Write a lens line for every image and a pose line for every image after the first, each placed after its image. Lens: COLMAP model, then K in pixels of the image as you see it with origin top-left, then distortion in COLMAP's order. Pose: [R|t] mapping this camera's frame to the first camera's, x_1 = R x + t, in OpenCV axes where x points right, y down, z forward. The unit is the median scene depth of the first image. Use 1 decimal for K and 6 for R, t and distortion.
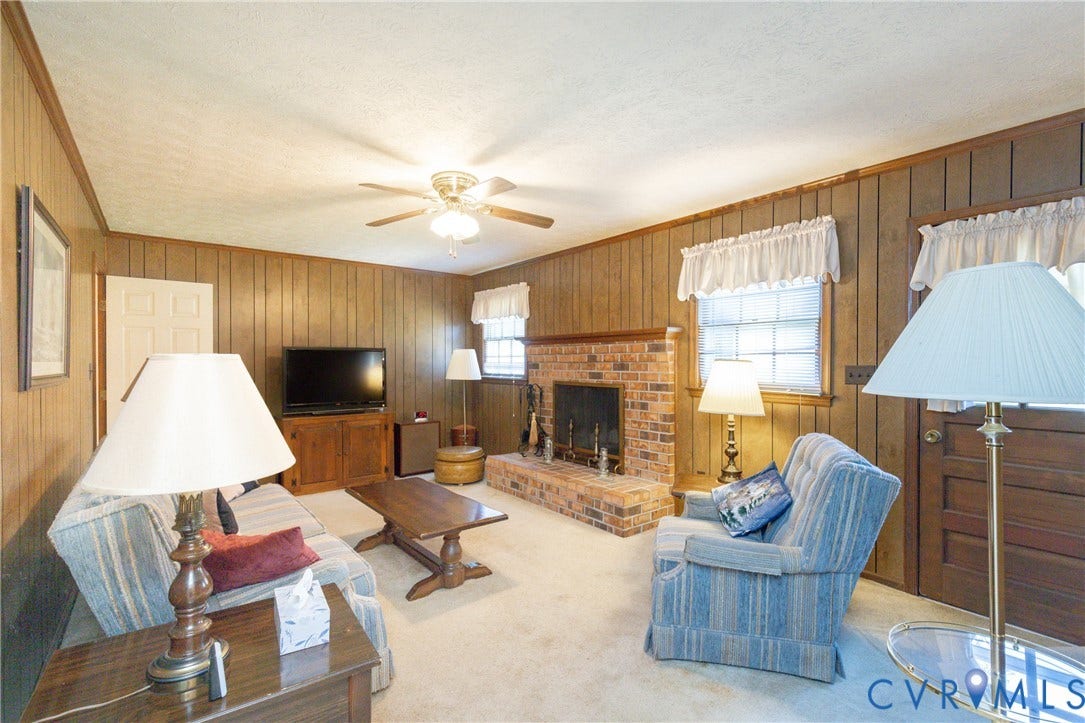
lens RADIAL K [[486.4, 0, 535.4], [0, 486.4, 362.3], [0, 0, 1]] dist [0.008158, -0.007265]
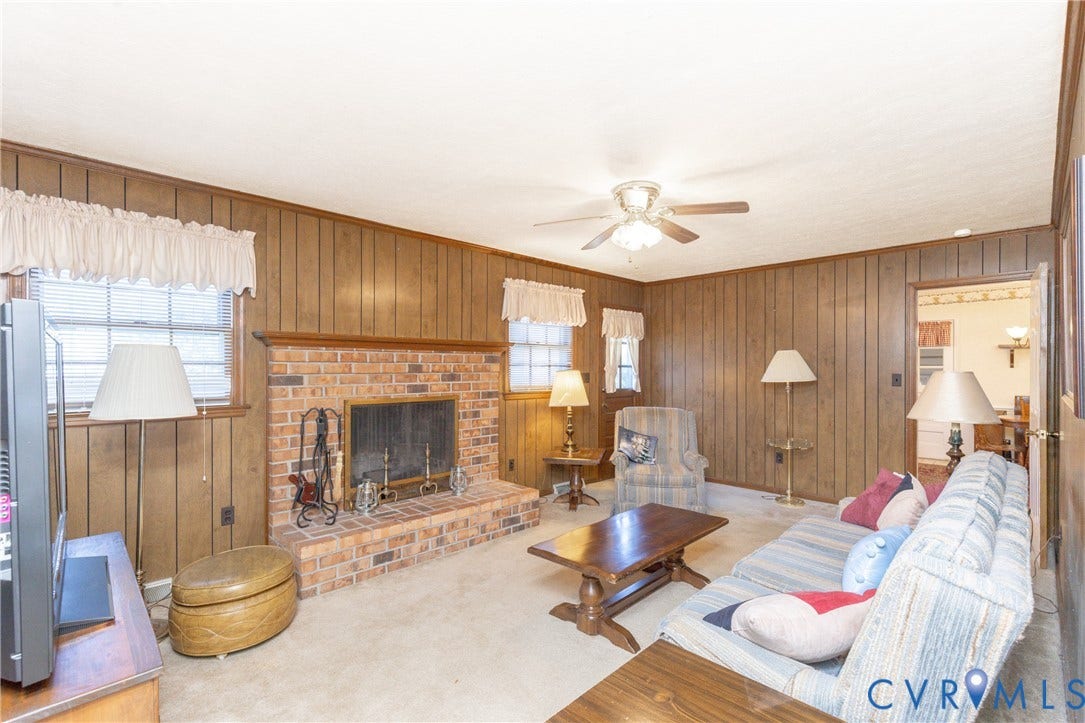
lens RADIAL K [[459.0, 0, 538.8], [0, 459.0, 375.6], [0, 0, 1]] dist [-0.015098, -0.000014]
pose [[-0.096415, -0.004747, 0.995330, -0.755997], [0.011730, 0.999914, 0.005905, 0.002639], [-0.995272, 0.012245, -0.096352, 0.936792]]
